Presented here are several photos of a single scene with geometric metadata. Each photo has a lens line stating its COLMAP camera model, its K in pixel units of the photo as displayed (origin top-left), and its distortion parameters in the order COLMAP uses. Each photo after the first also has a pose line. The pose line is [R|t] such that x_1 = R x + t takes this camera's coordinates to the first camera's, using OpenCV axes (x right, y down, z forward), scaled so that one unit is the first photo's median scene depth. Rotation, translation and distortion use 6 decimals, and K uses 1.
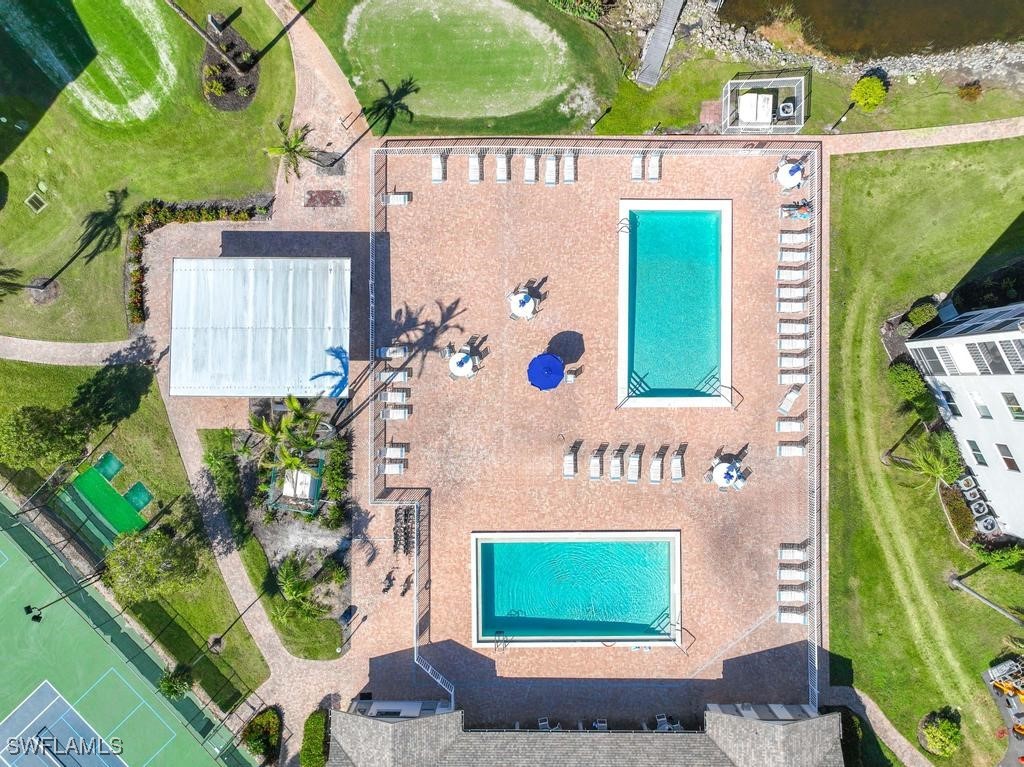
lens RADIAL K [[721.3, 0, 510.4], [0, 721.3, 380.6], [0, 0, 1]] dist [-0.003065, 0.015334]
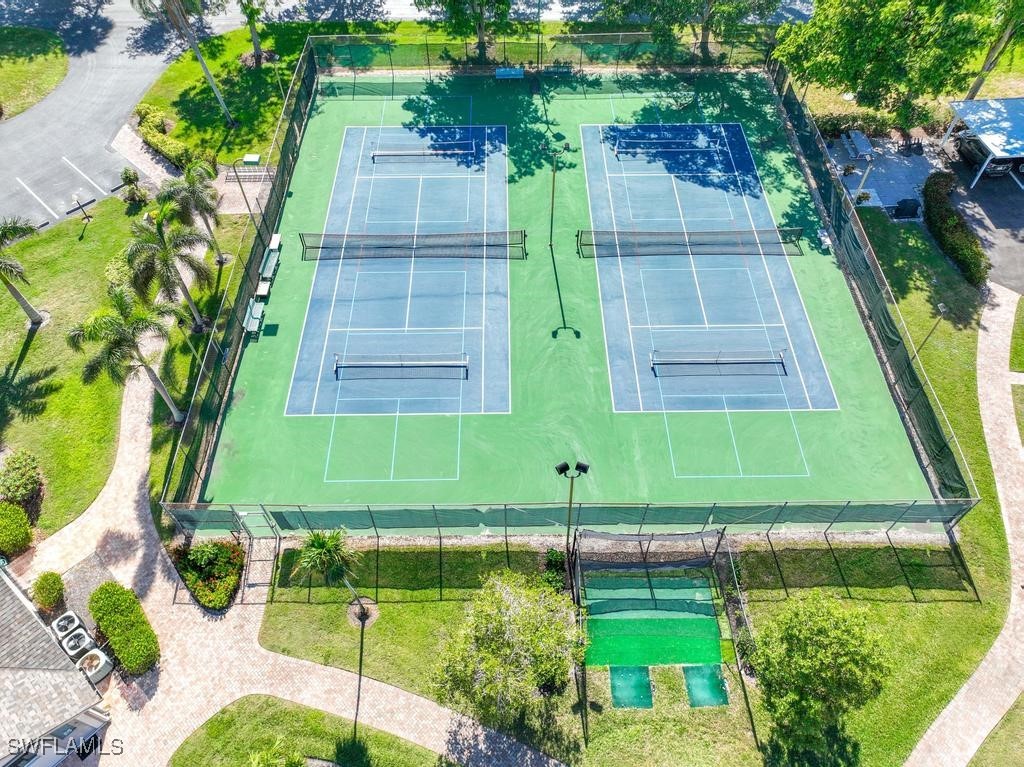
lens RADIAL K [[721.3, 0, 513.6], [0, 721.3, 383.7], [0, 0, 1]] dist [-0.003065, 0.015334]
pose [[-0.684522, 0.590277, -0.427787, -0.347849], [-0.728856, -0.542842, 0.417242, 0.120510], [0.014067, 0.597407, 0.801815, 0.393535]]
